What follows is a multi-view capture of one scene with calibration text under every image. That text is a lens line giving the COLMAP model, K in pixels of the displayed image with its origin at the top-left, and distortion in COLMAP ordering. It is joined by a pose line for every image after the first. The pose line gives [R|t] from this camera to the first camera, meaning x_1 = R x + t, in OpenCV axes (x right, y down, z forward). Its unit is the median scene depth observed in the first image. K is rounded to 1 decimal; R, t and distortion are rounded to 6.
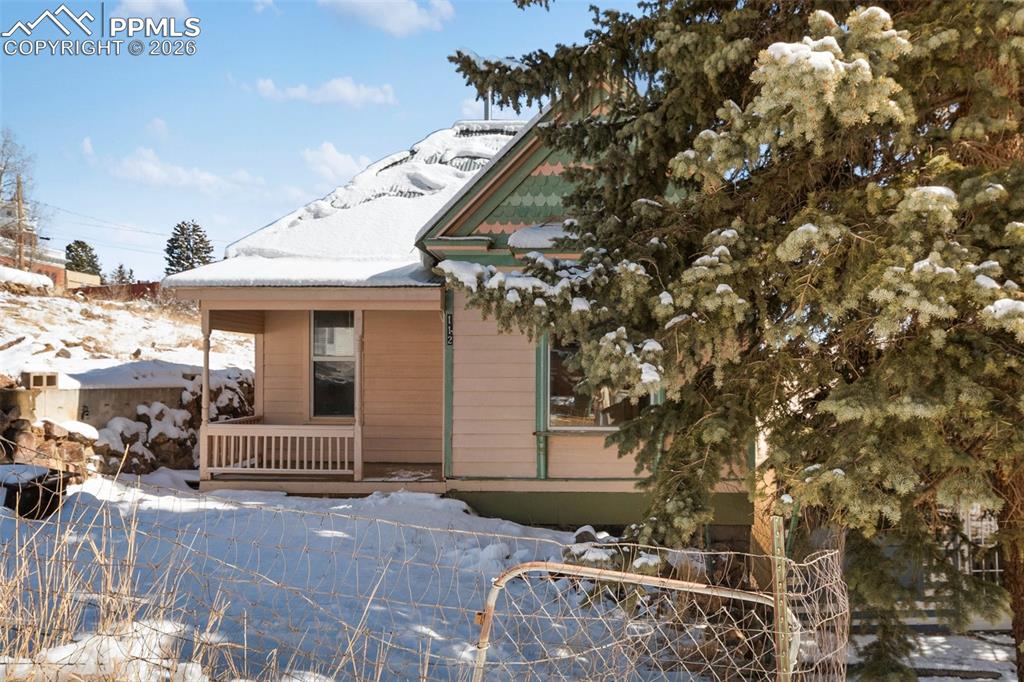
lens RADIAL K [[750.3, 0, 586.5], [0, 750.3, 379.0], [0, 0, 1]] dist [0.002210, -0.001981]
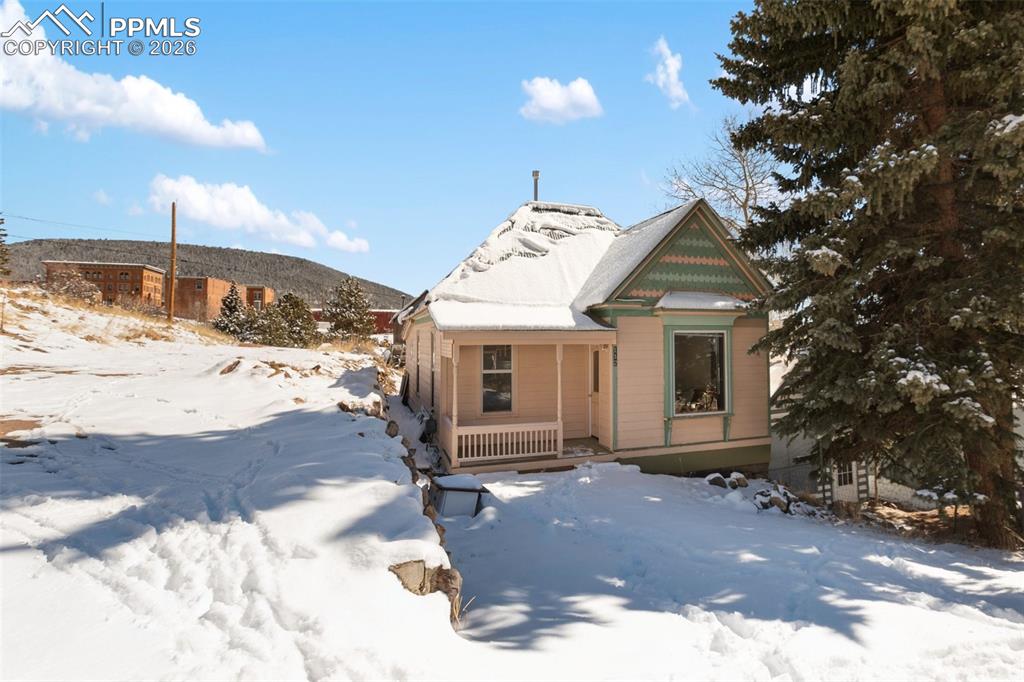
lens RADIAL K [[548.9, 0, 605.5], [0, 548.9, 314.1], [0, 0, 1]] dist [0.000550, 0.002211]
pose [[0.914305, 0.011415, 0.404866, -0.670498], [0.007482, 0.998956, -0.045061, -0.102271], [-0.404958, 0.044229, 0.913265, -0.052267]]
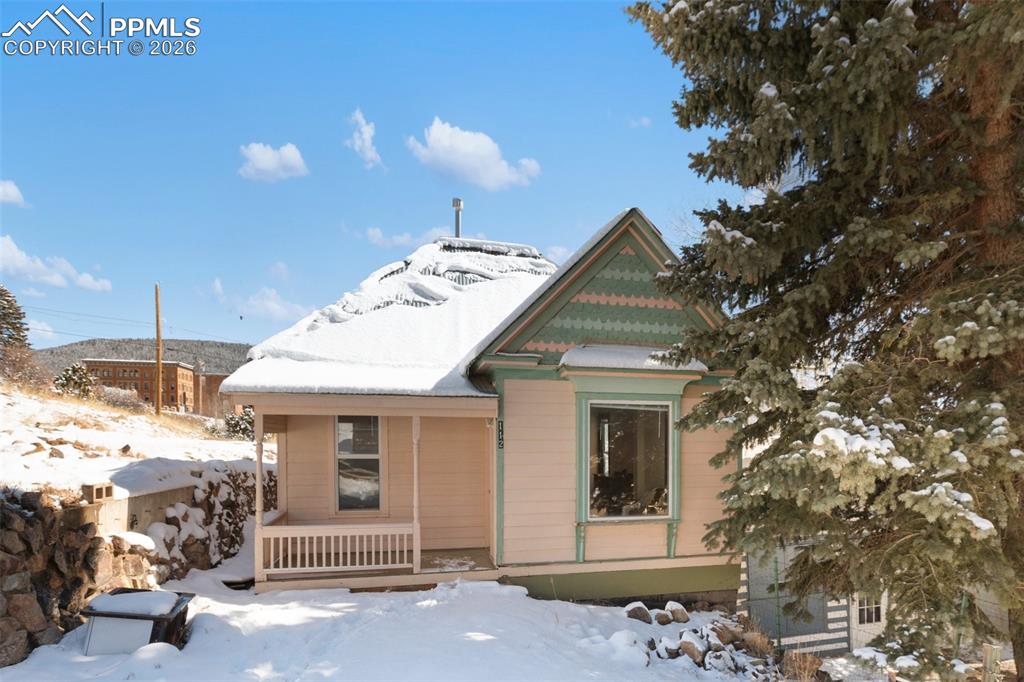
lens RADIAL K [[616.7, 0, 590.4], [0, 616.7, 459.3], [0, 0, 1]] dist [0.007649, -0.004019]
pose [[0.957059, -0.007955, 0.289785, -0.322448], [0.000792, 0.999691, 0.024826, -0.051789], [-0.289893, -0.023531, 0.956770, 0.073490]]
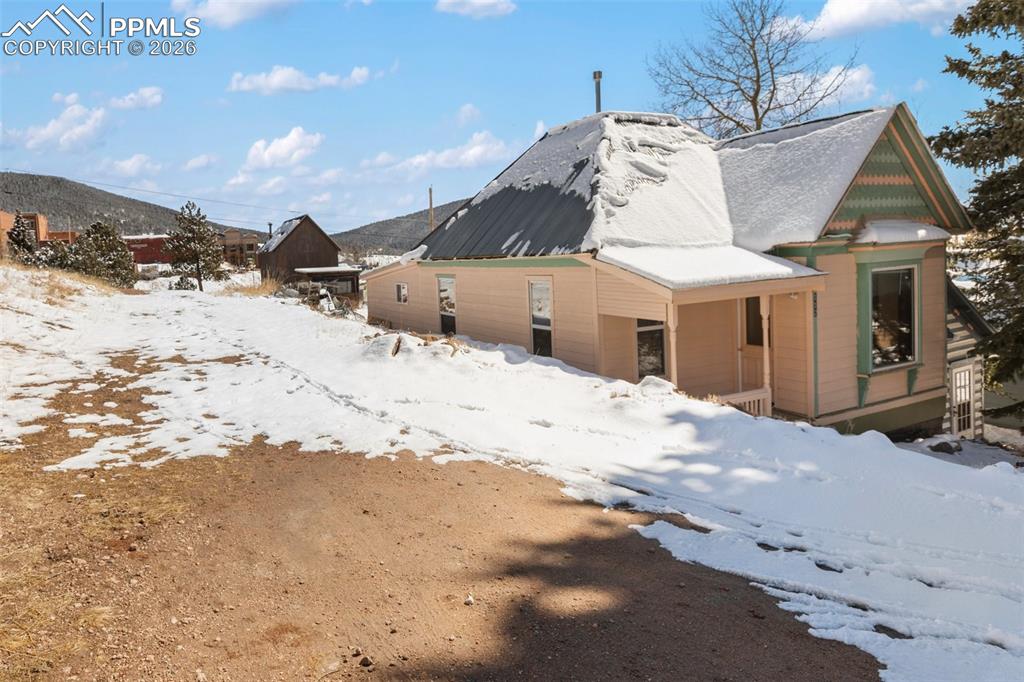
lens RADIAL K [[616.7, 0, 449.2], [0, 616.7, 292.0], [0, 0, 1]] dist [0.007649, -0.004019]
pose [[0.896532, -0.073701, 0.436804, -1.212022], [0.052350, 0.996780, 0.060737, -0.185351], [-0.439874, -0.031586, 0.897504, 0.322224]]
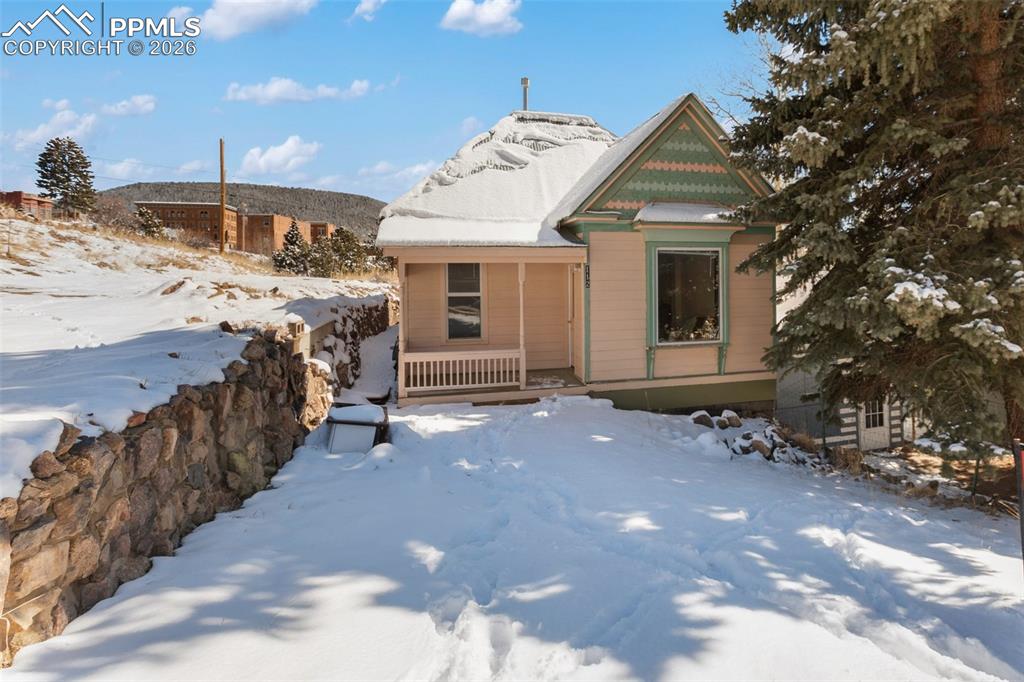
lens RADIAL K [[553.7, 0, 594.8], [0, 553.7, 276.3], [0, 0, 1]] dist [0.003402, -0.001614]
pose [[0.954058, -0.011734, 0.299391, -0.477746], [0.010531, 0.999929, 0.005632, -0.072044], [-0.299436, -0.002220, 0.954114, 0.013579]]
